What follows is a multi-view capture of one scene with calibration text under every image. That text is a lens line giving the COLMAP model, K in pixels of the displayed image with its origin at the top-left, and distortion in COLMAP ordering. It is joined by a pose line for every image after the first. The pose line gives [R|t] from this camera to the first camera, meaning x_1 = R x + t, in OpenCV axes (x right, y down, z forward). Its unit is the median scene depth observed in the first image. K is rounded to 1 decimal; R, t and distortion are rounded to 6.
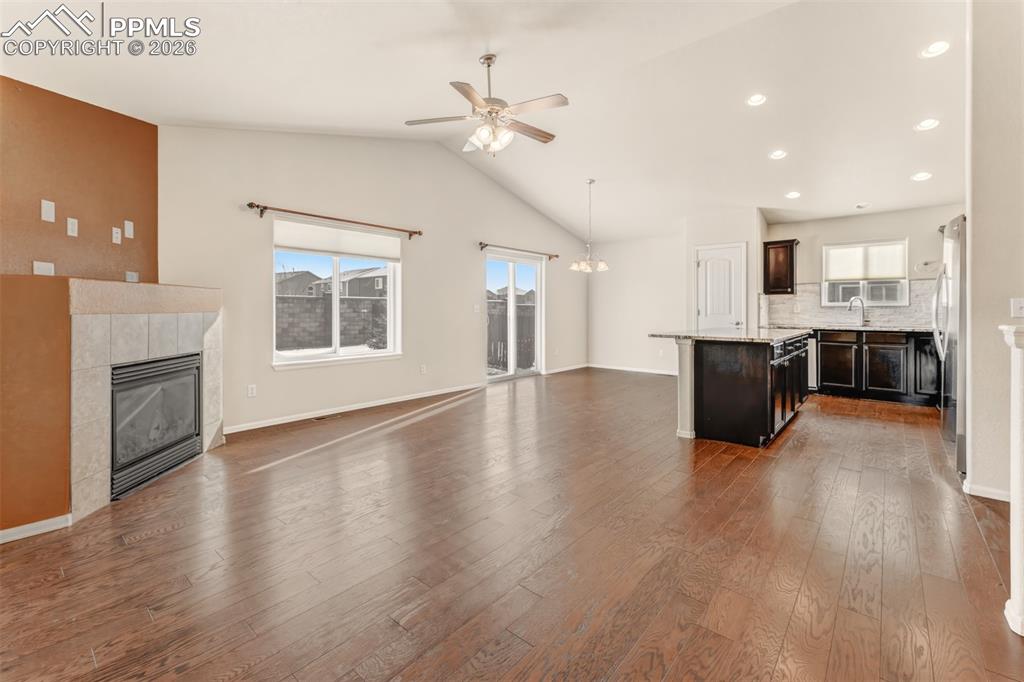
lens RADIAL K [[432.6, 0, 506.1], [0, 432.6, 311.5], [0, 0, 1]] dist [0.008611, -0.000926]
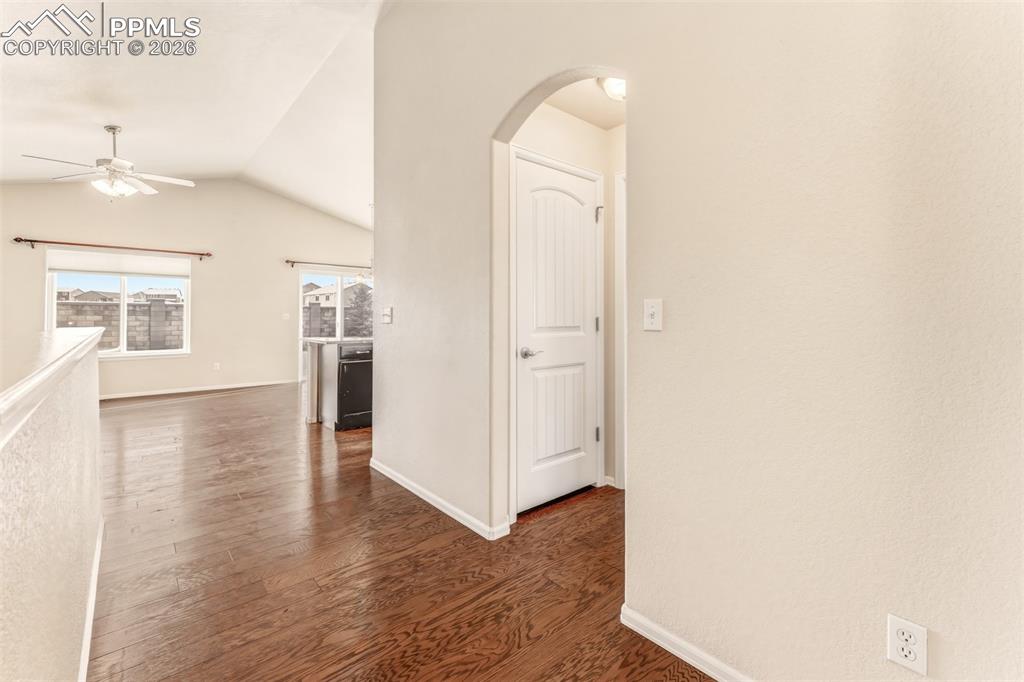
lens RADIAL K [[432.6, 0, 513.1], [0, 432.6, 315.5], [0, 0, 1]] dist [0.008611, -0.000926]
pose [[0.993007, -0.004173, -0.117986, 0.806142], [0.003231, 0.999961, -0.008175, 0.001118], [0.118015, 0.007737, 0.992982, -0.103963]]
